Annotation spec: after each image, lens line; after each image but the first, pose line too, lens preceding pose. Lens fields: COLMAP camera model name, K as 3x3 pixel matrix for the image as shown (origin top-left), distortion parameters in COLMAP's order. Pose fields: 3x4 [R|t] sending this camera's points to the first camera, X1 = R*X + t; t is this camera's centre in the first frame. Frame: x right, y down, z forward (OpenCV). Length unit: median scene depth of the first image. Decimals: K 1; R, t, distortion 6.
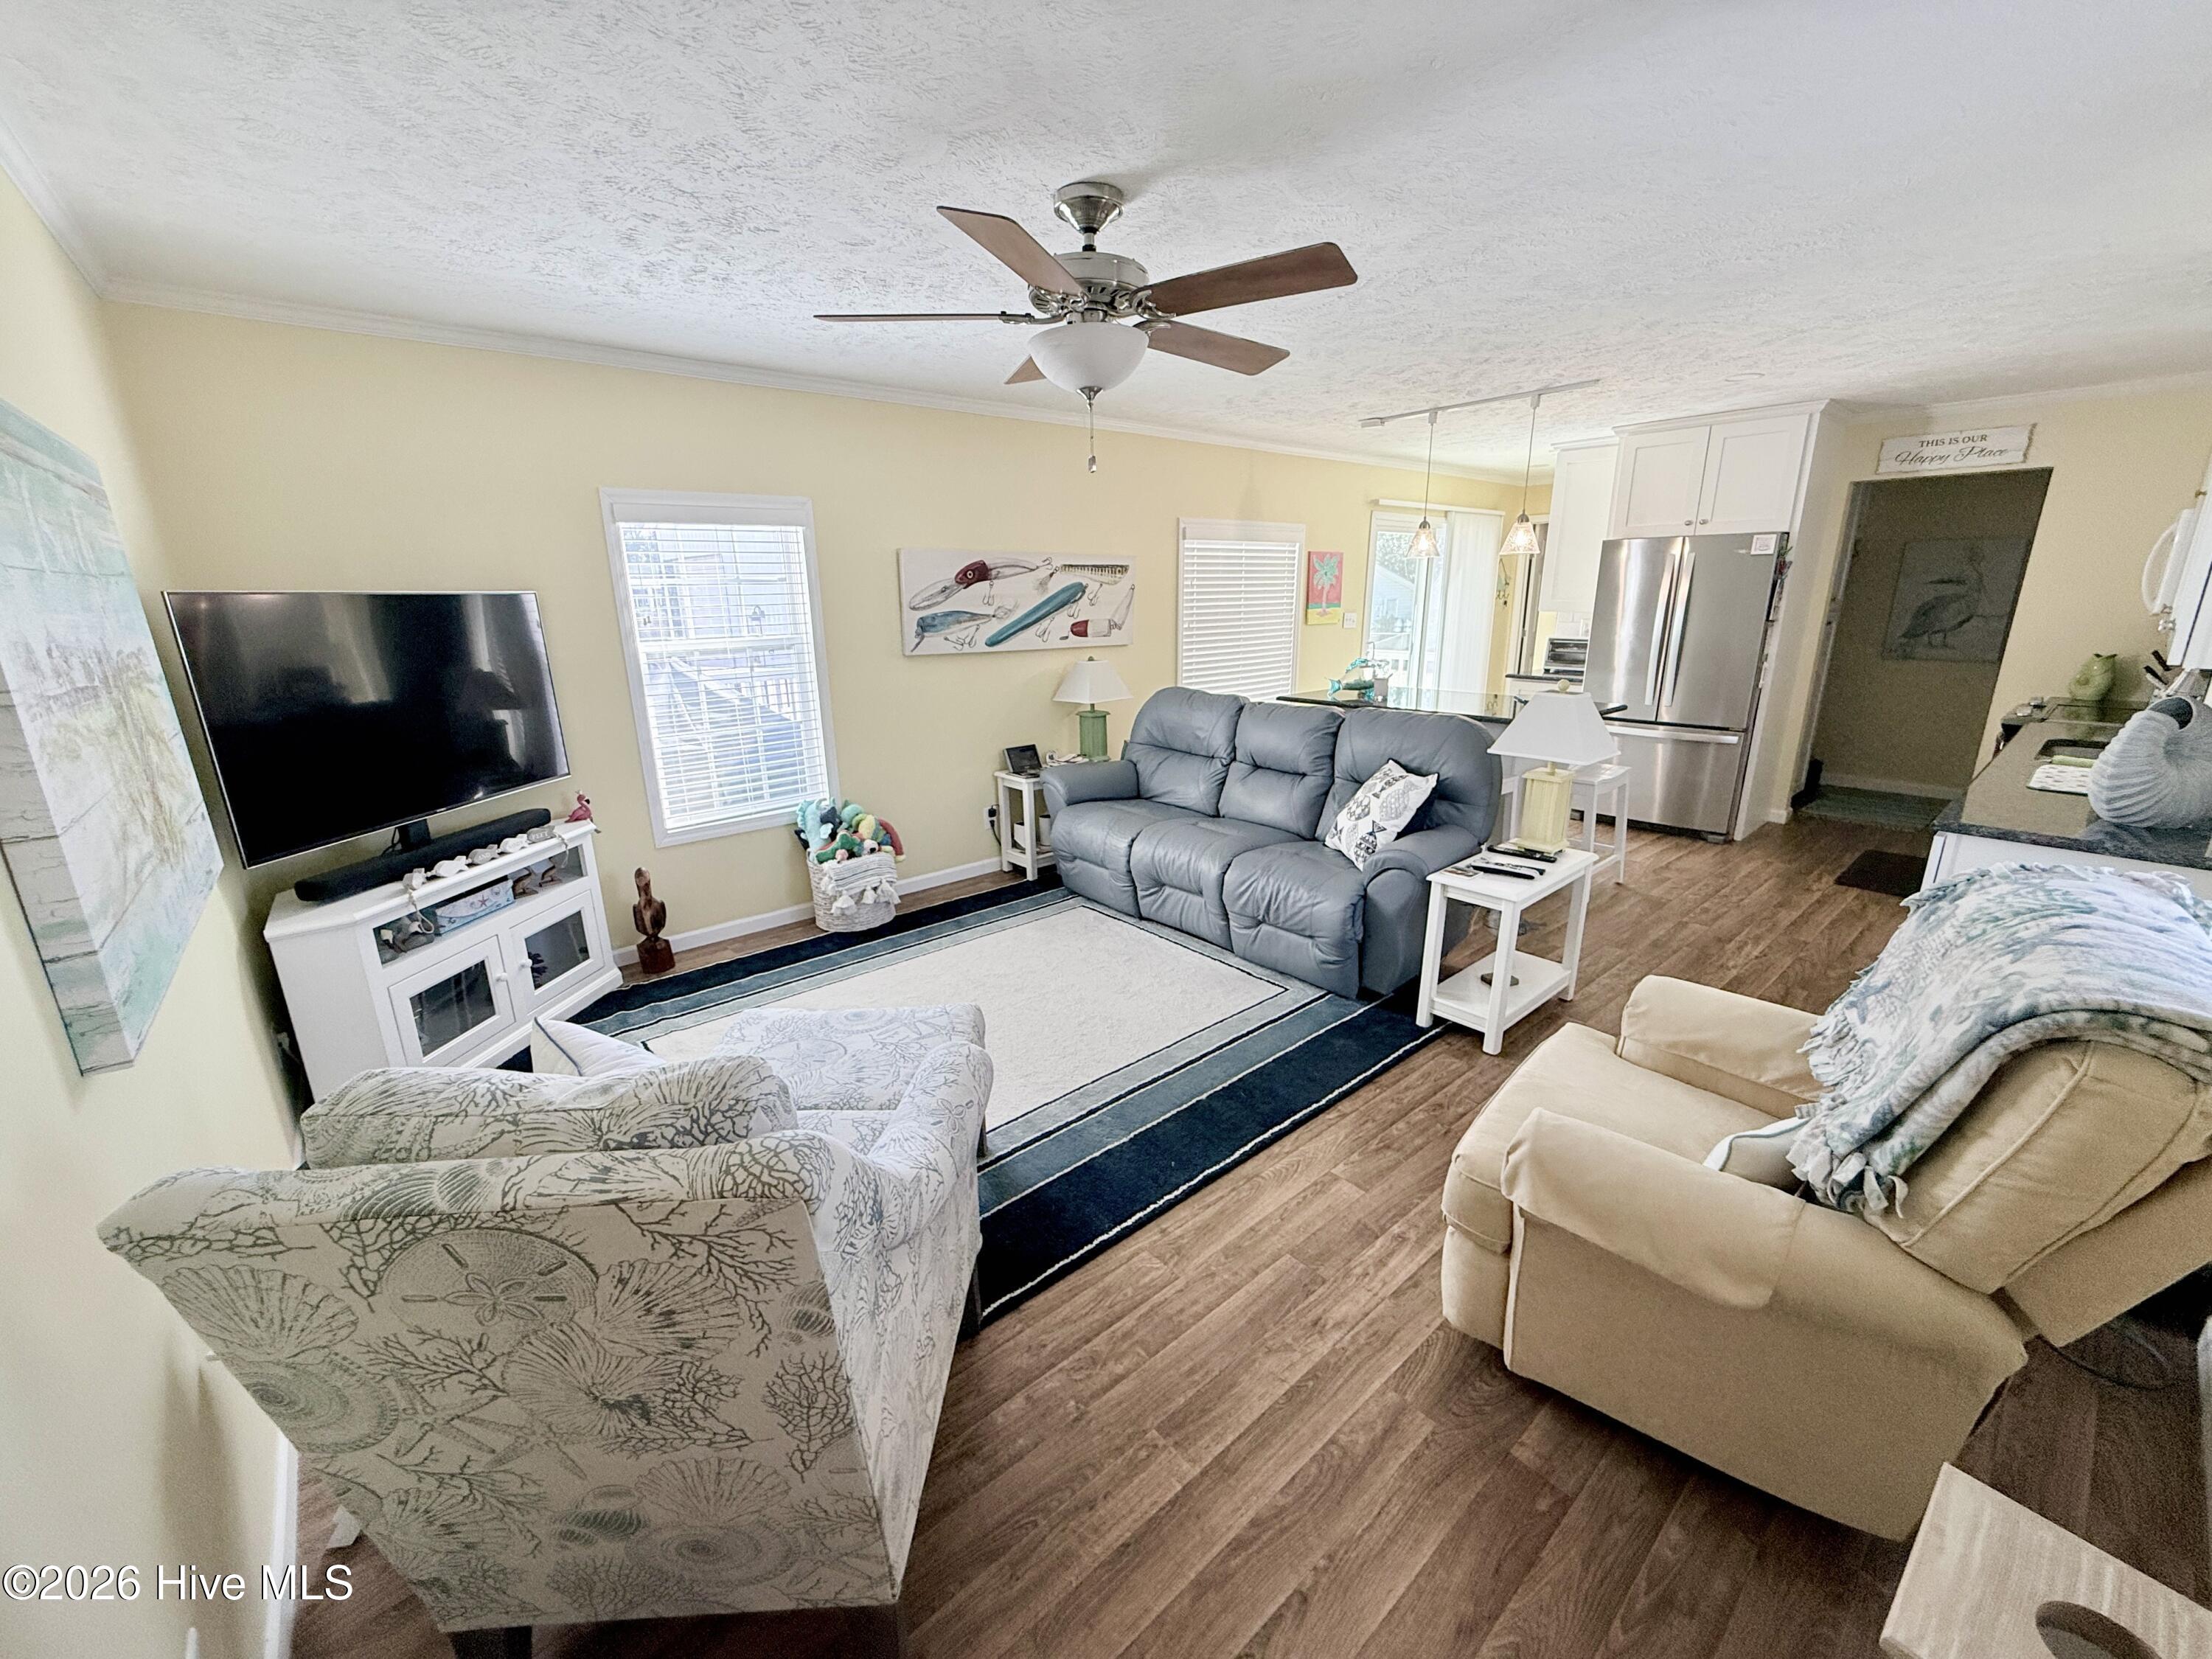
lens RADIAL K [[872.8, 0, 1106.0], [0, 872.8, 829.5], [0, 0, 1]] dist [-0.000326, -0.000107]
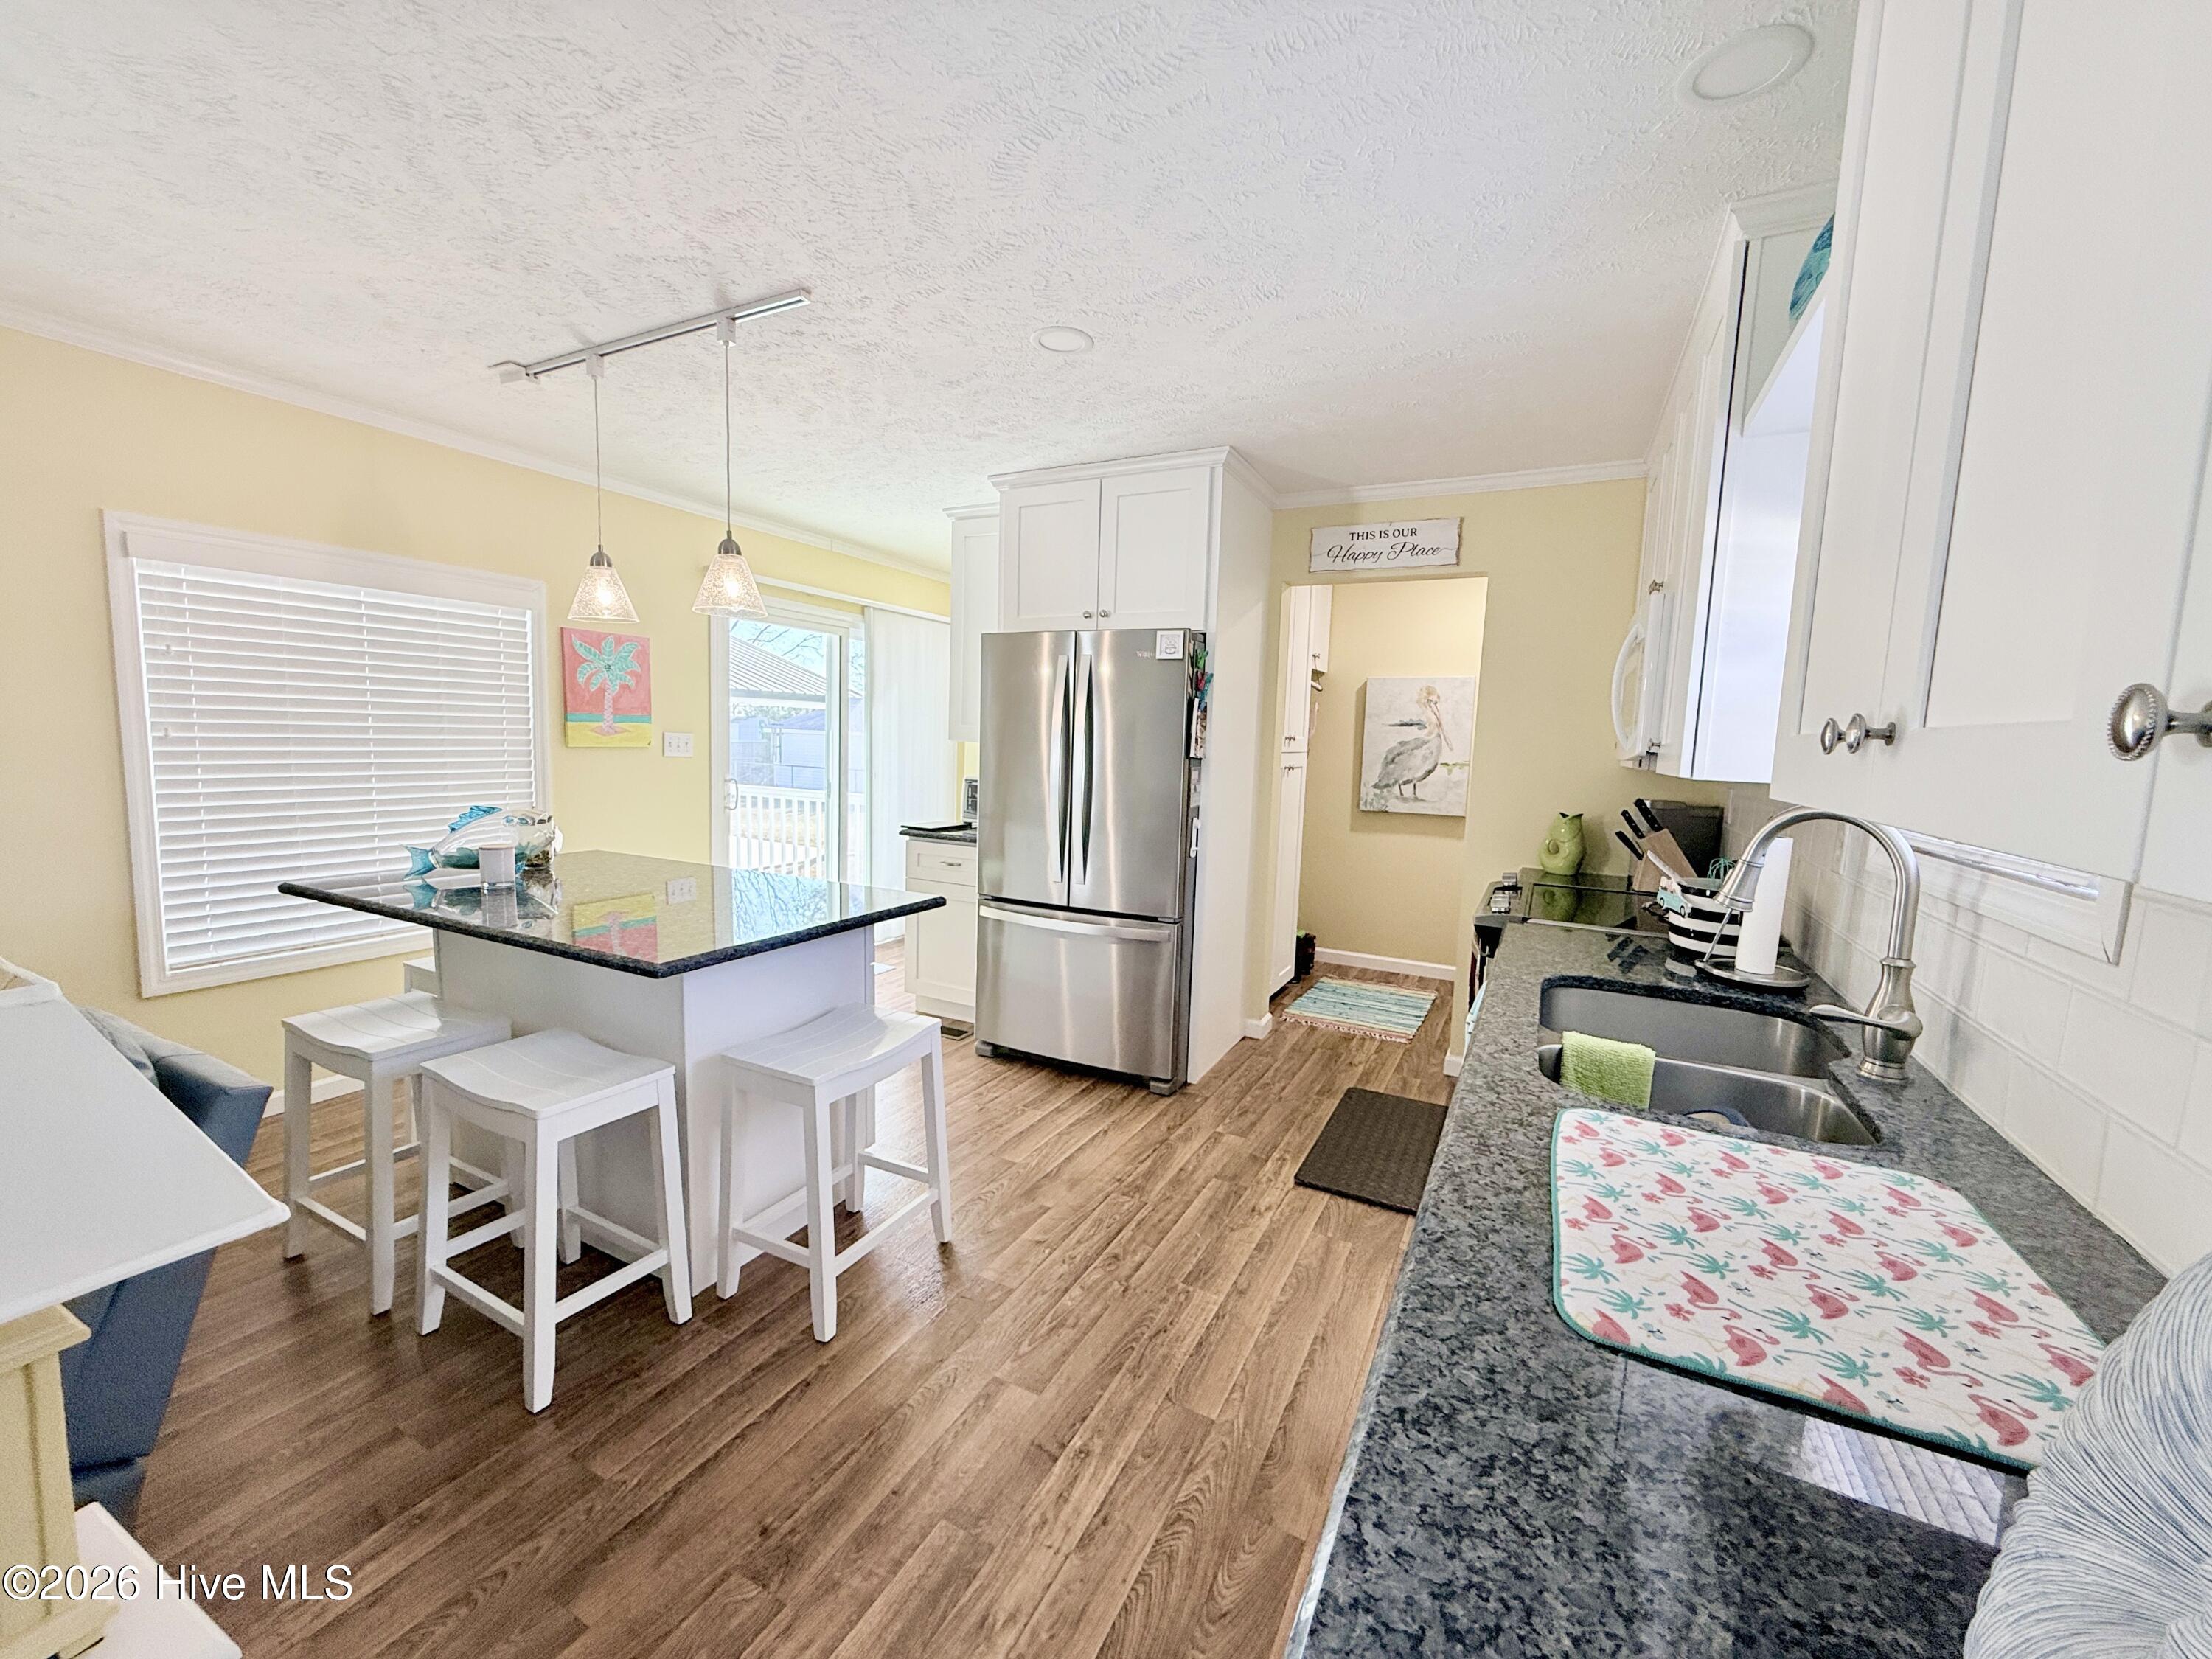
lens RADIAL K [[876.3, 0, 1099.4], [0, 876.3, 831.3], [0, 0, 1]] dist [0.001050, 0.000193]
pose [[0.927110, 0.001759, 0.374786, 0.475131], [0.056782, 0.987786, -0.145099, -0.097158], [-0.370464, 0.155804, 0.915687, 0.450949]]
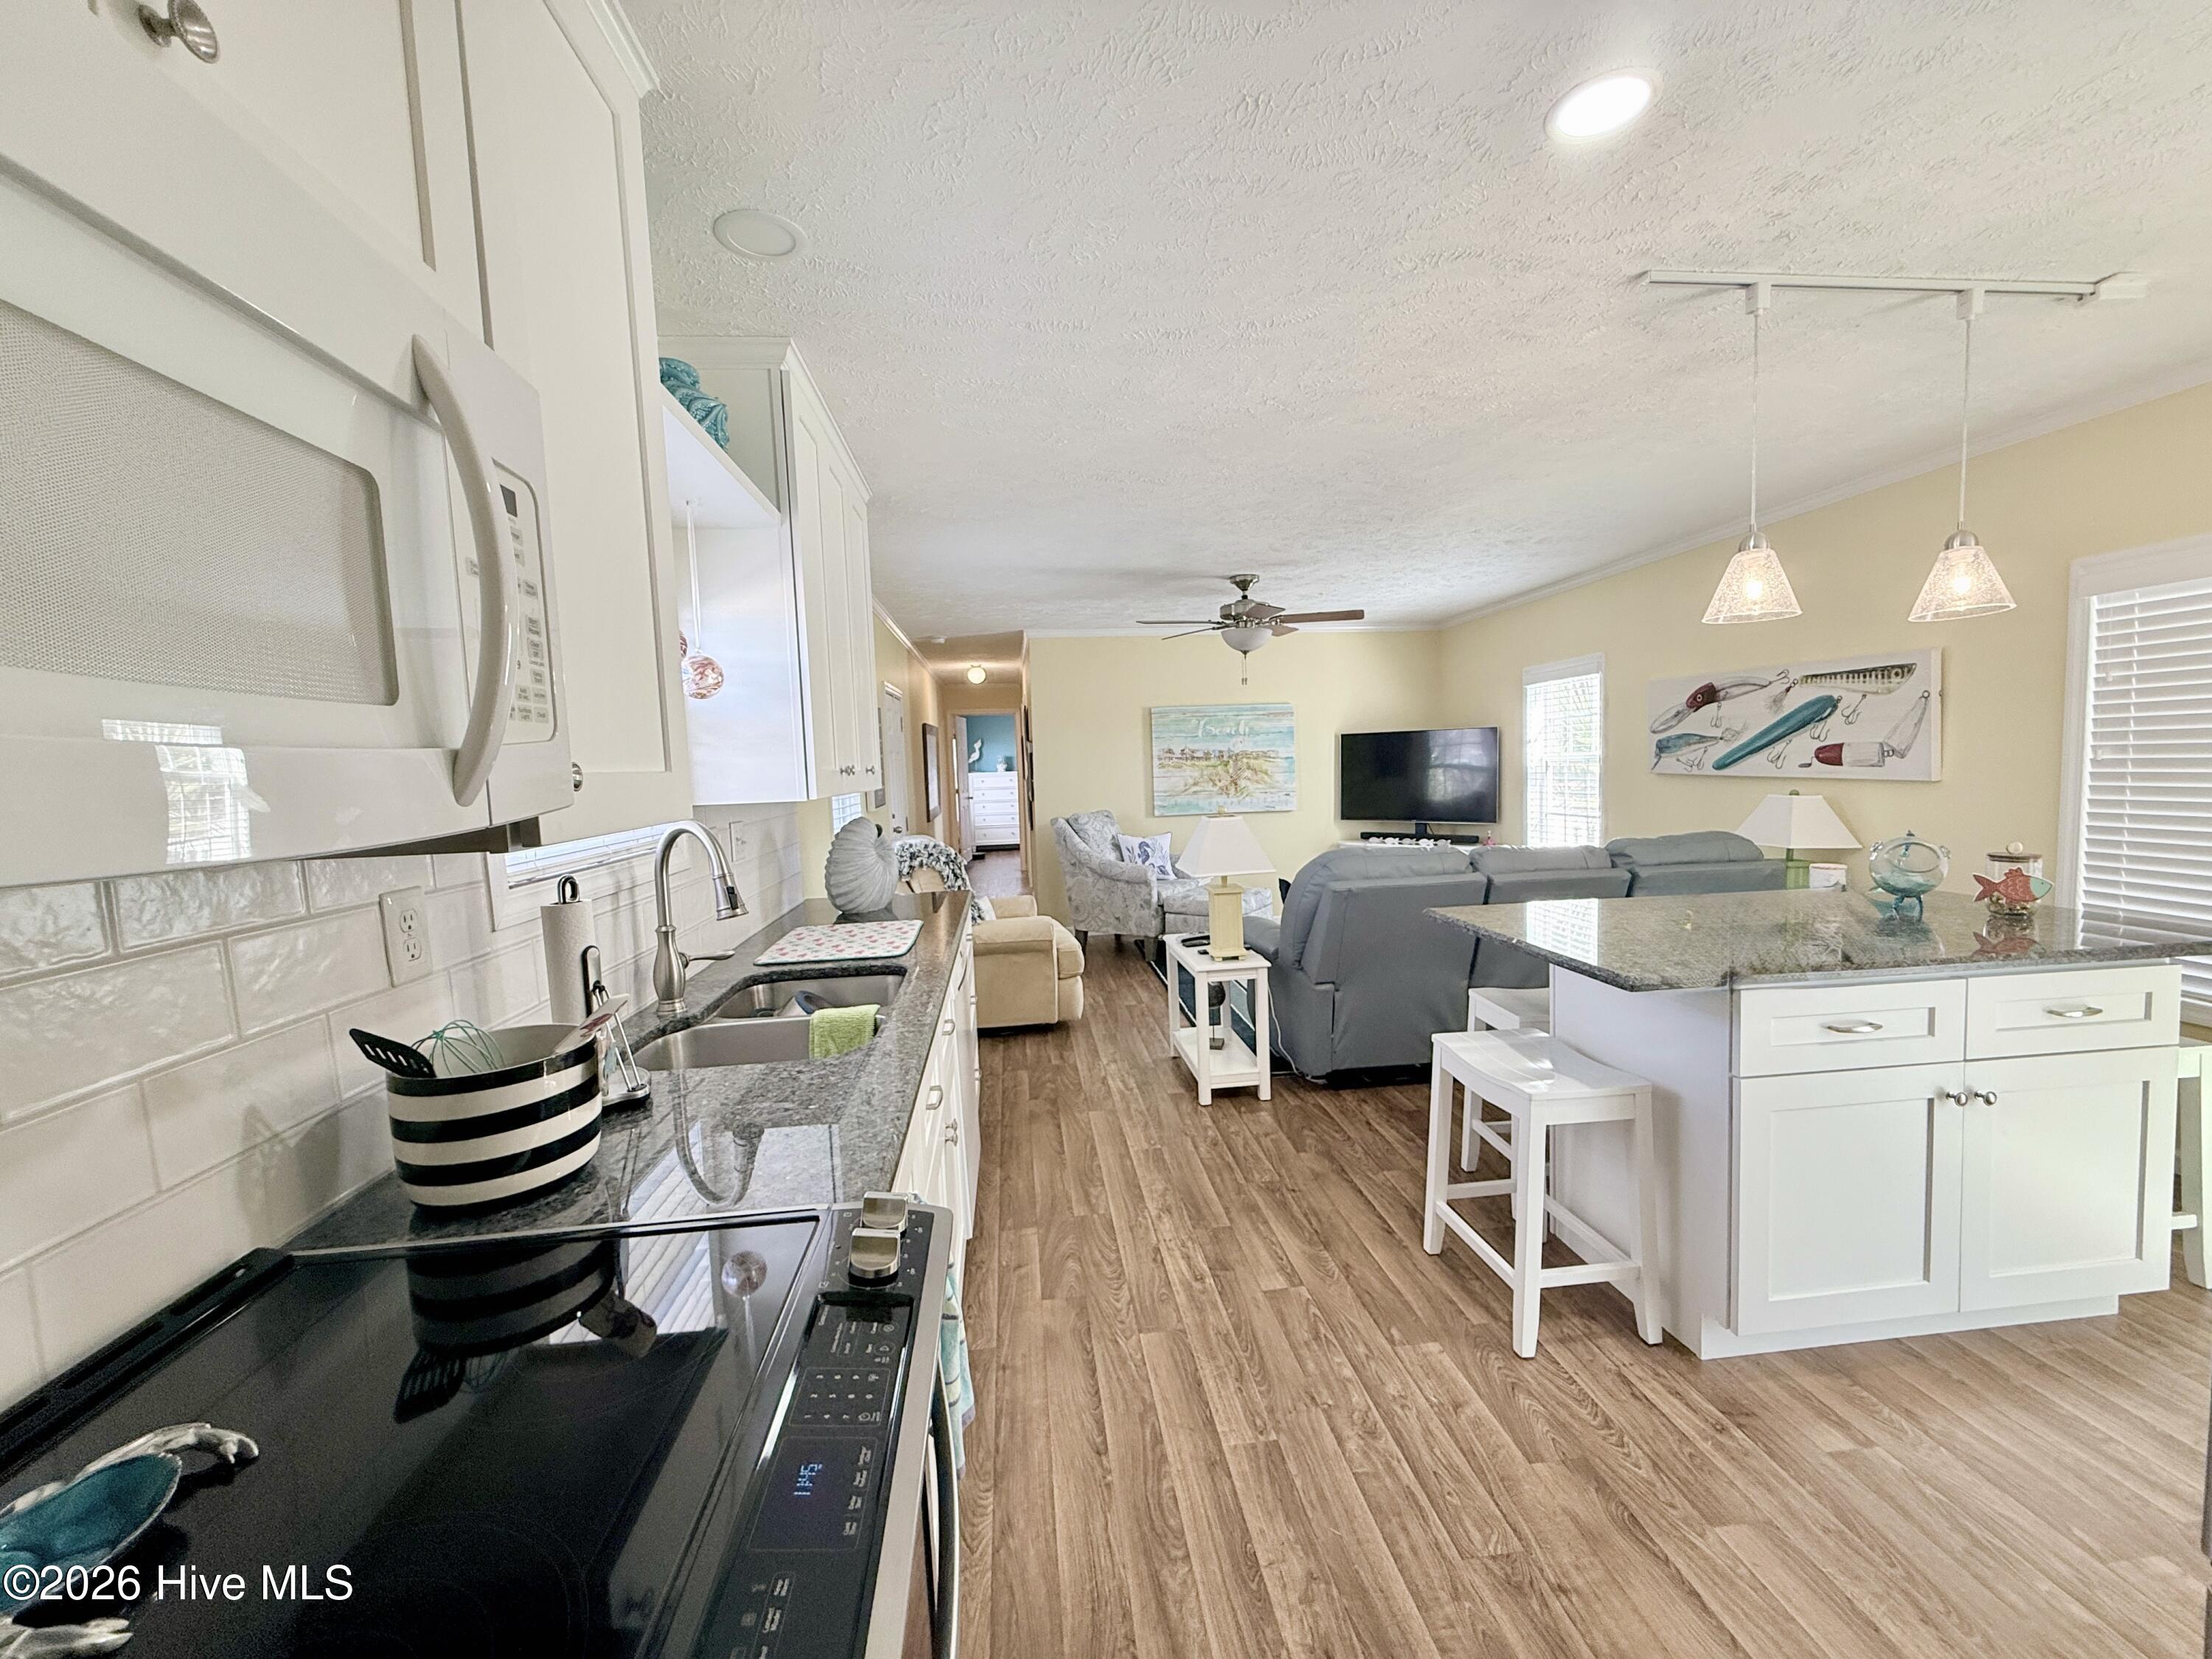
lens RADIAL K [[876.3, 0, 1099.4], [0, 876.3, 831.3], [0, 0, 1]] dist [0.001050, 0.000193]
pose [[-0.568995, 0.098895, -0.816373, 1.036433], [-0.175391, 0.955306, 0.237969, -0.255552], [0.803419, 0.278587, -0.526219, 0.983867]]
